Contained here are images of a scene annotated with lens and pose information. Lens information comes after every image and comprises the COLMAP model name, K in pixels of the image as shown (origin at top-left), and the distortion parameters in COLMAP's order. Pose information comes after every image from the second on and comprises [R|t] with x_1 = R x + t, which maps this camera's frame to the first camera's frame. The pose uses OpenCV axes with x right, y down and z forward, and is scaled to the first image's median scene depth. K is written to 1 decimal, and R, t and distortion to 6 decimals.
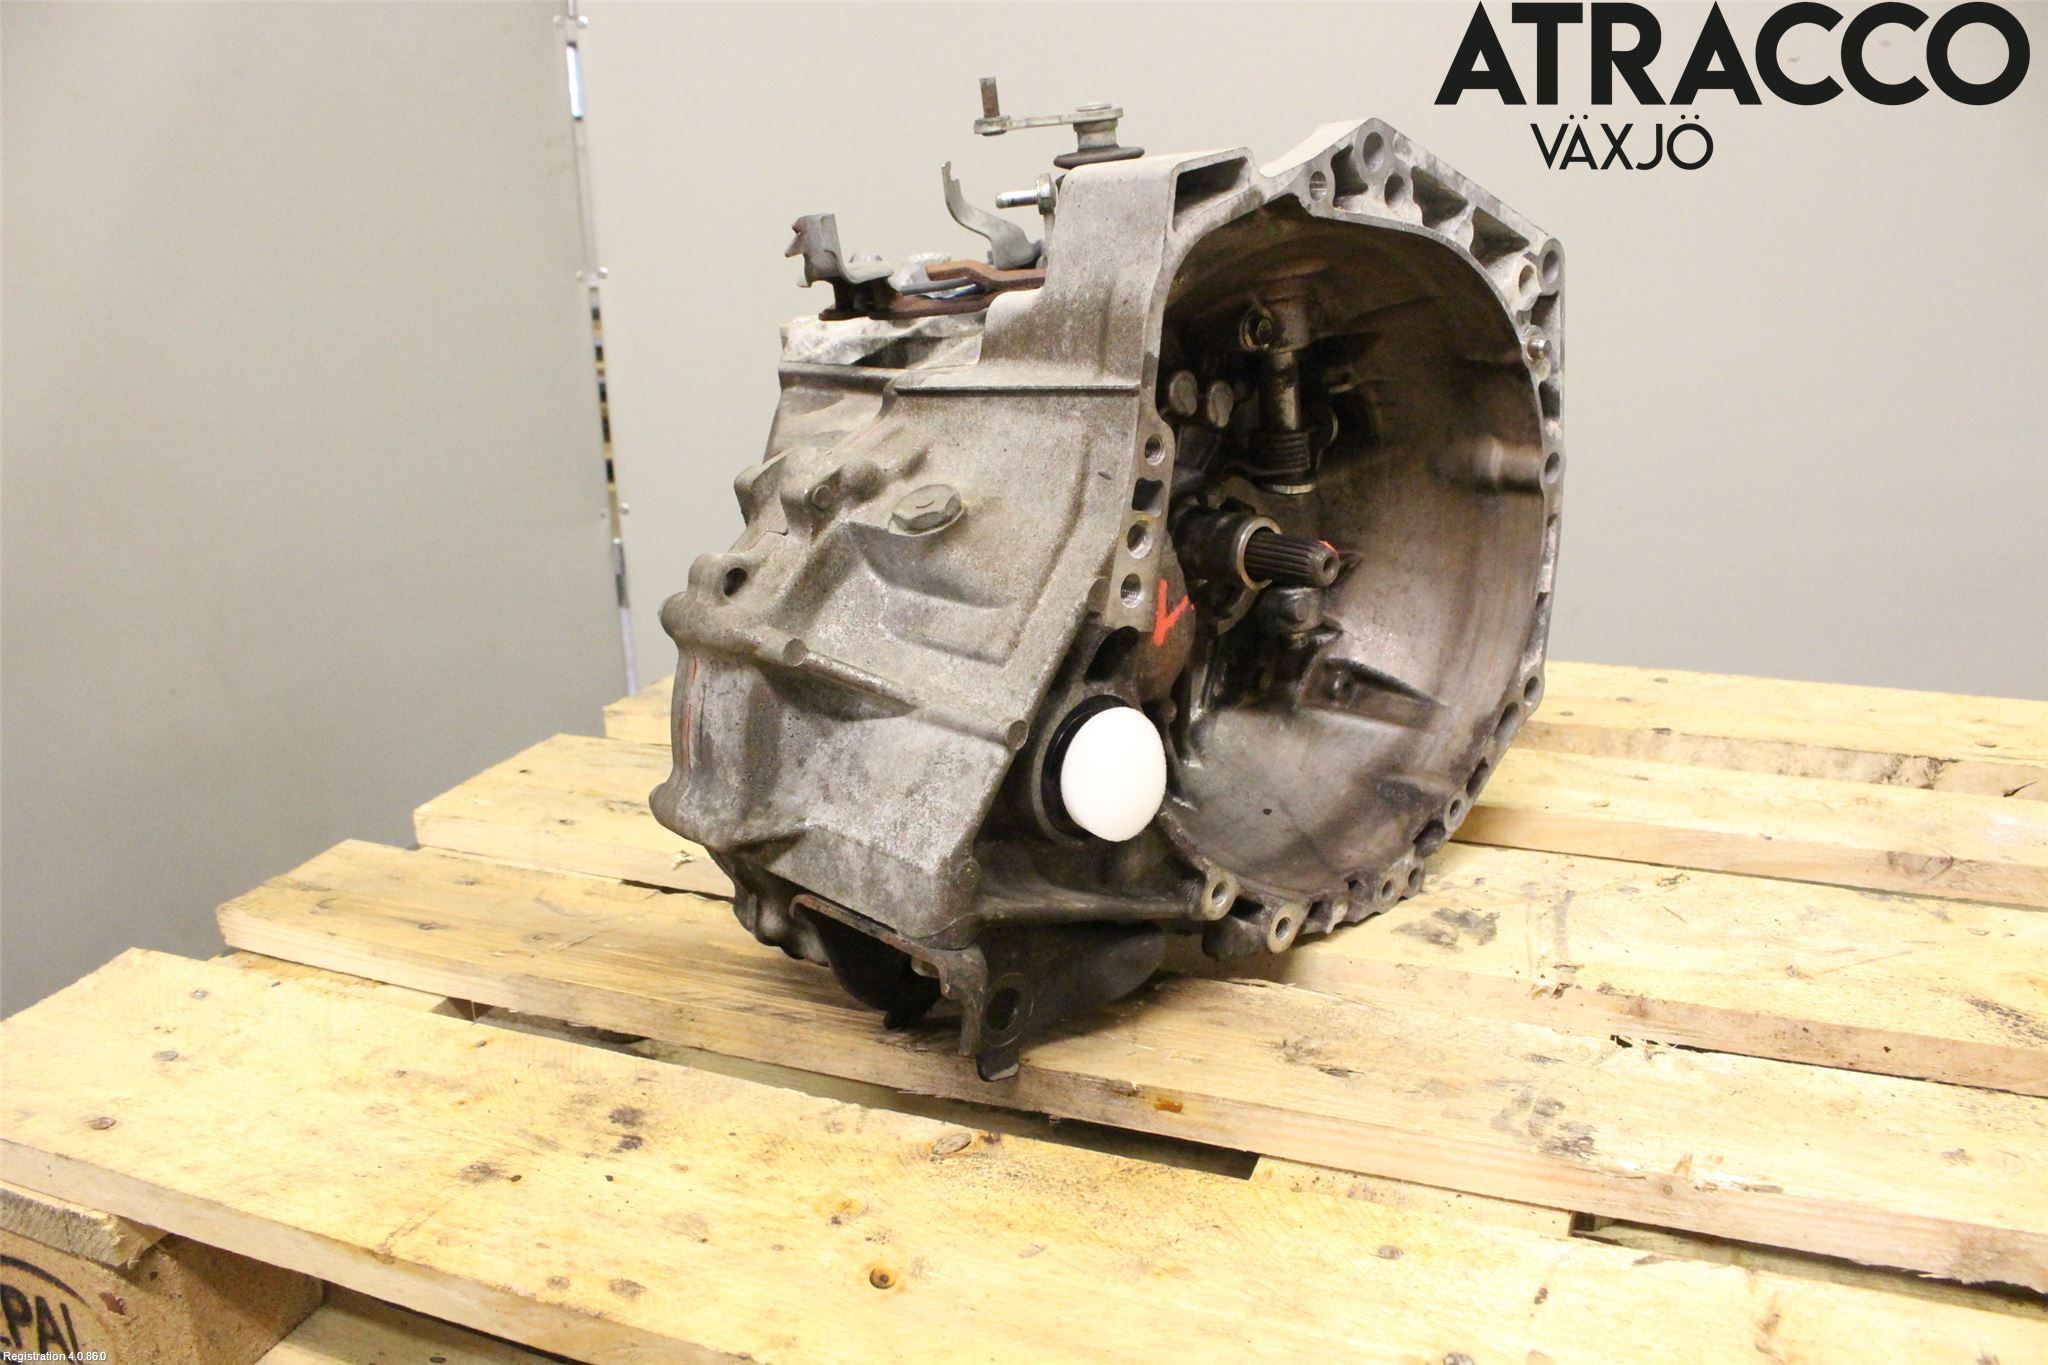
lens RADIAL K [[1716.5, 0, 1024.0], [0, 1716.5, 682.5], [0, 0, 1]] dist [-0.170148, 0.140093]
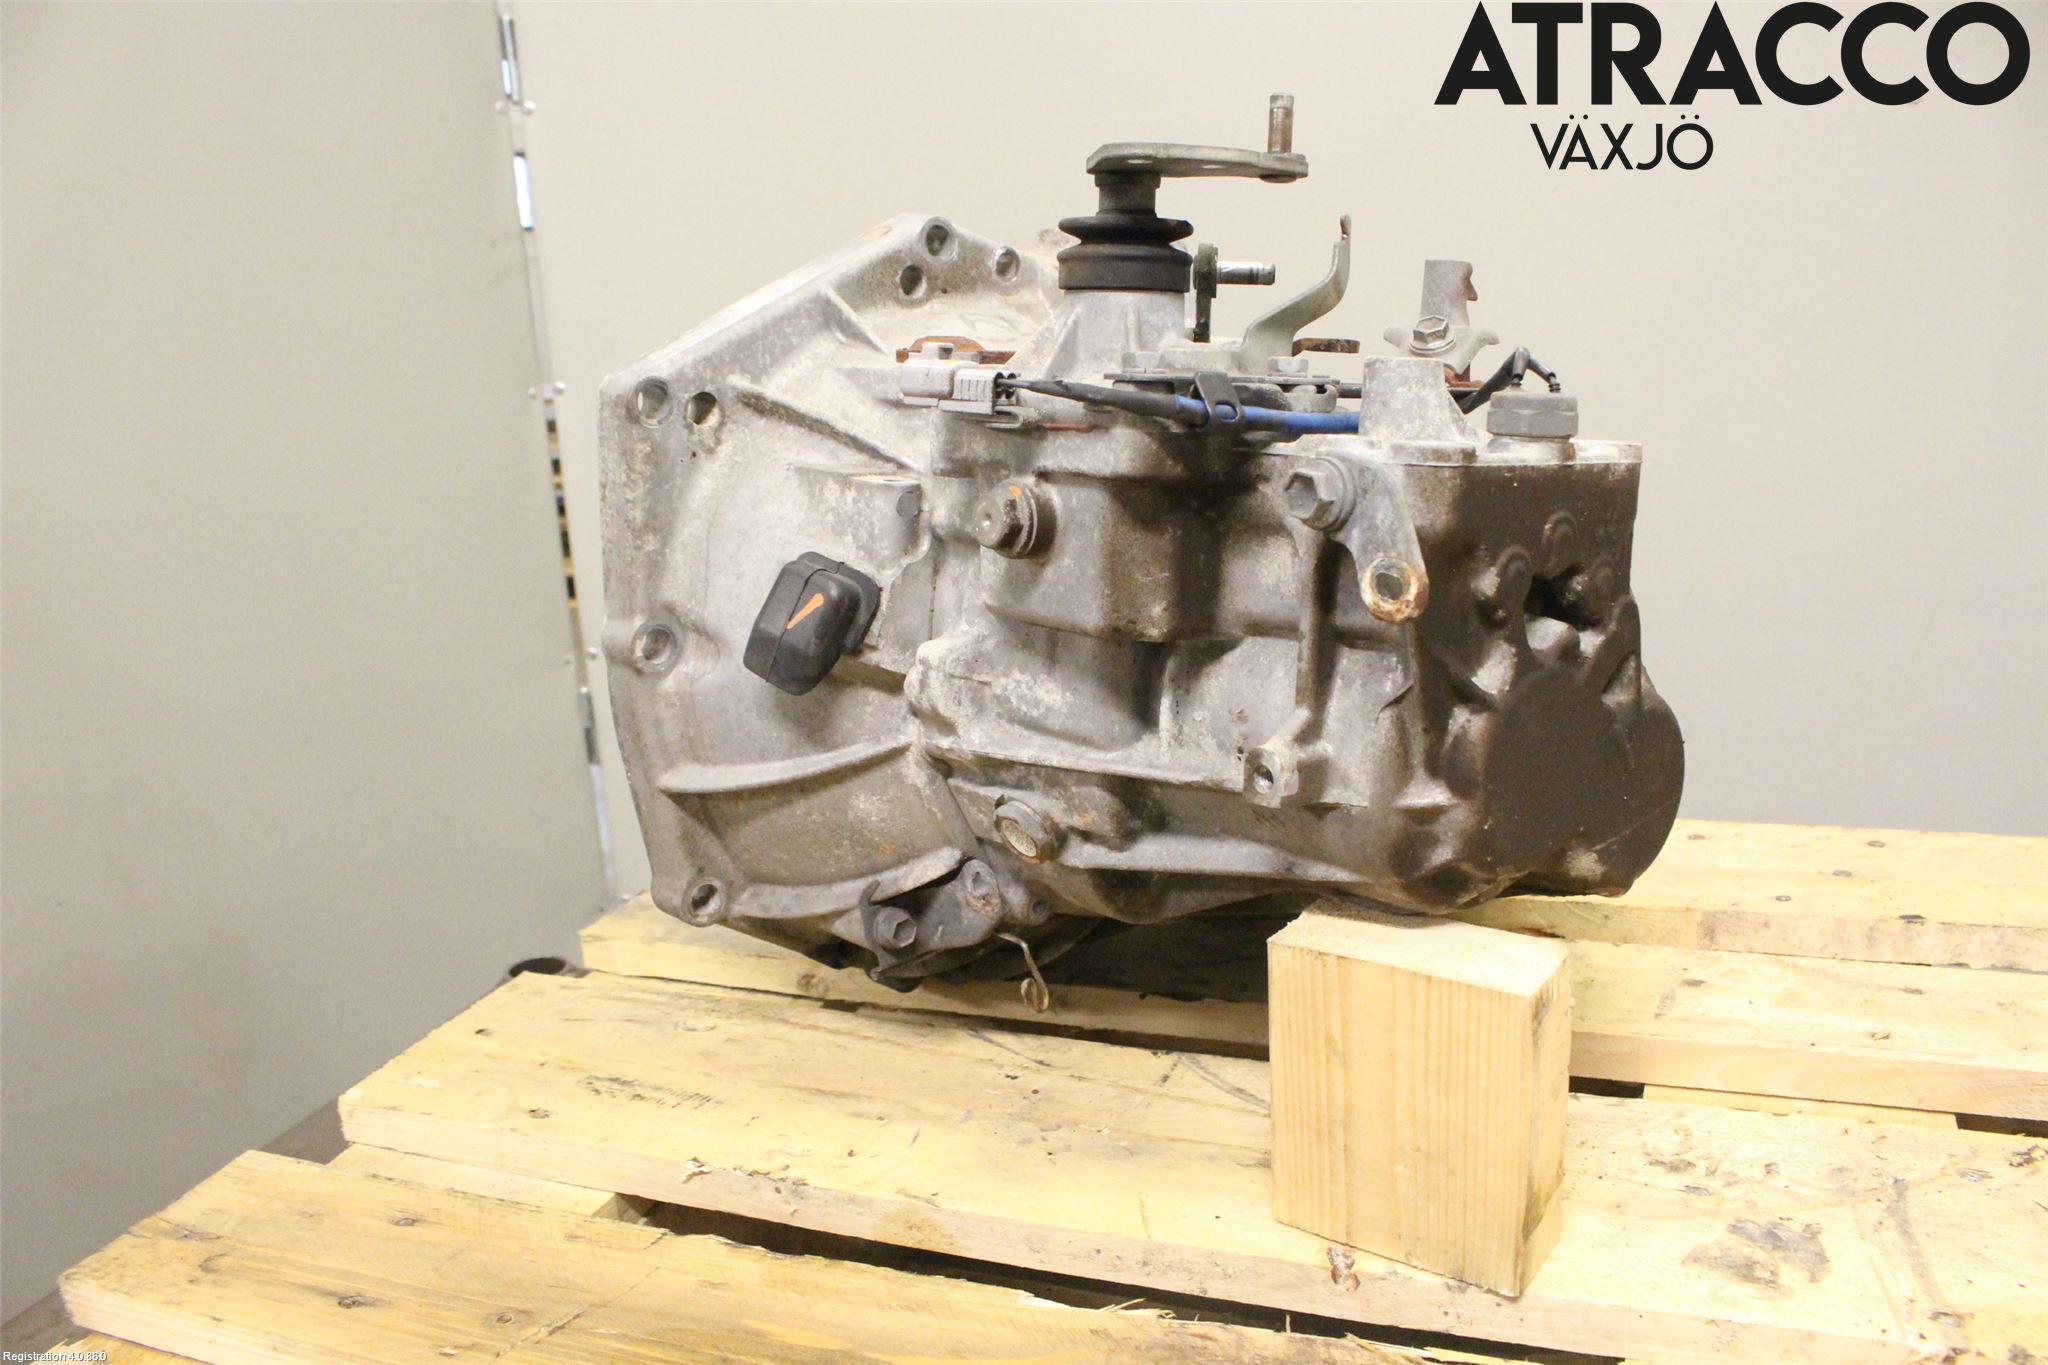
lens RADIAL K [[1701.4, 0, 1024.0], [0, 1701.4, 682.5], [0, 0, 1]] dist [-0.156401, 0.115282]
pose [[0.999012, -0.037972, 0.023103, -0.072083], [0.039131, 0.997881, -0.051982, -0.074928], [-0.021081, 0.052834, 0.998381, 0.277843]]
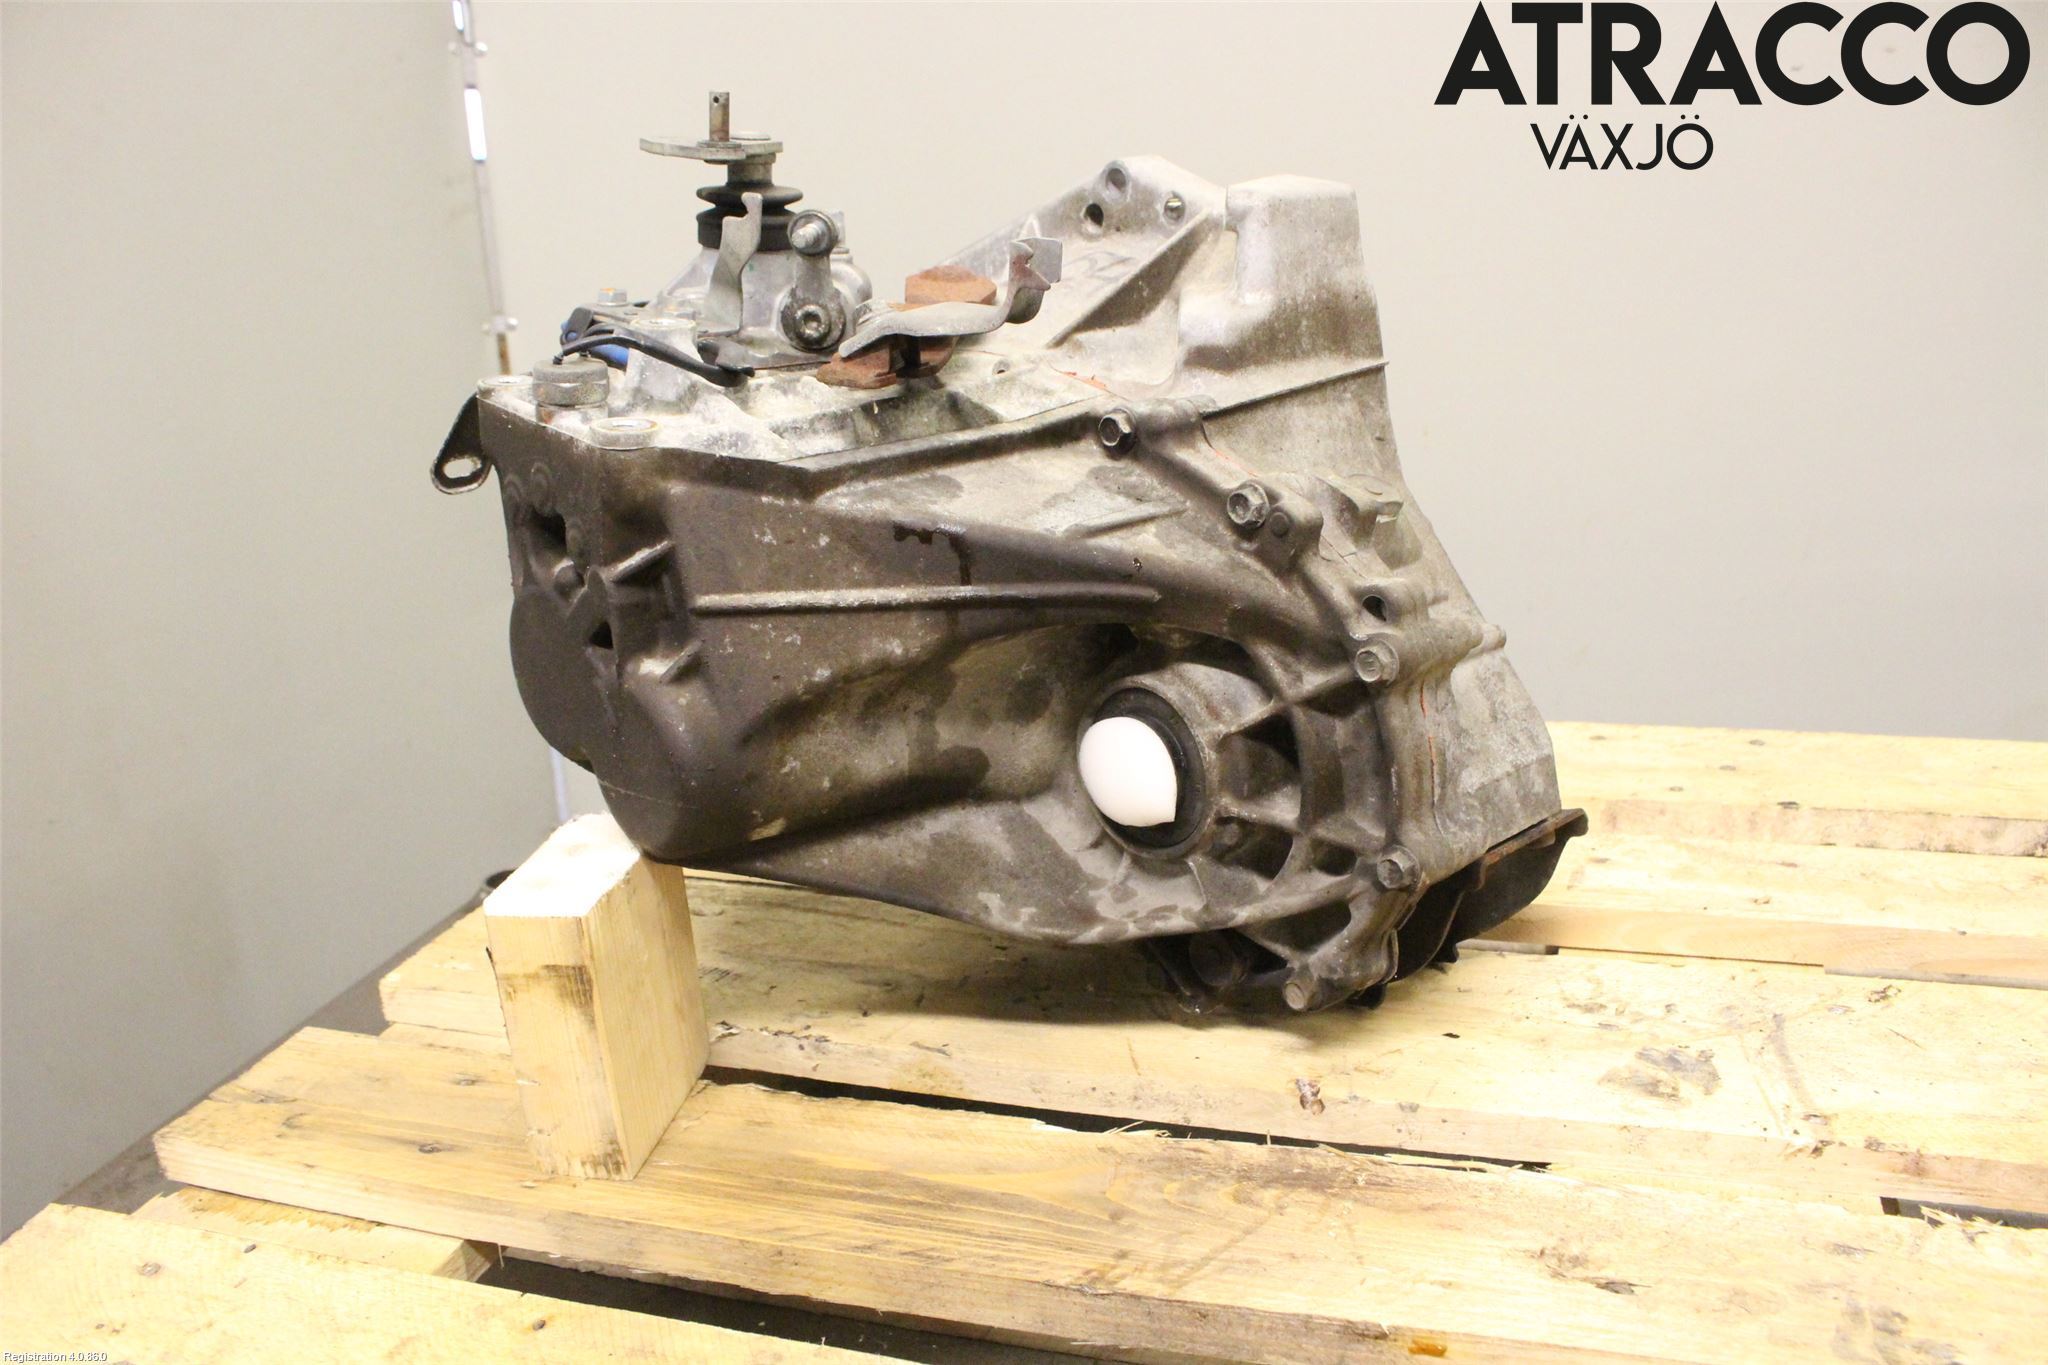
lens RADIAL K [[1701.4, 0, 1024.0], [0, 1701.4, 682.5], [0, 0, 1]] dist [-0.156401, 0.115282]
pose [[0.995218, -0.044979, 0.086706, -0.132098], [0.046266, 0.998846, -0.012883, -0.056219], [-0.086026, 0.016833, 0.996151, 0.180947]]
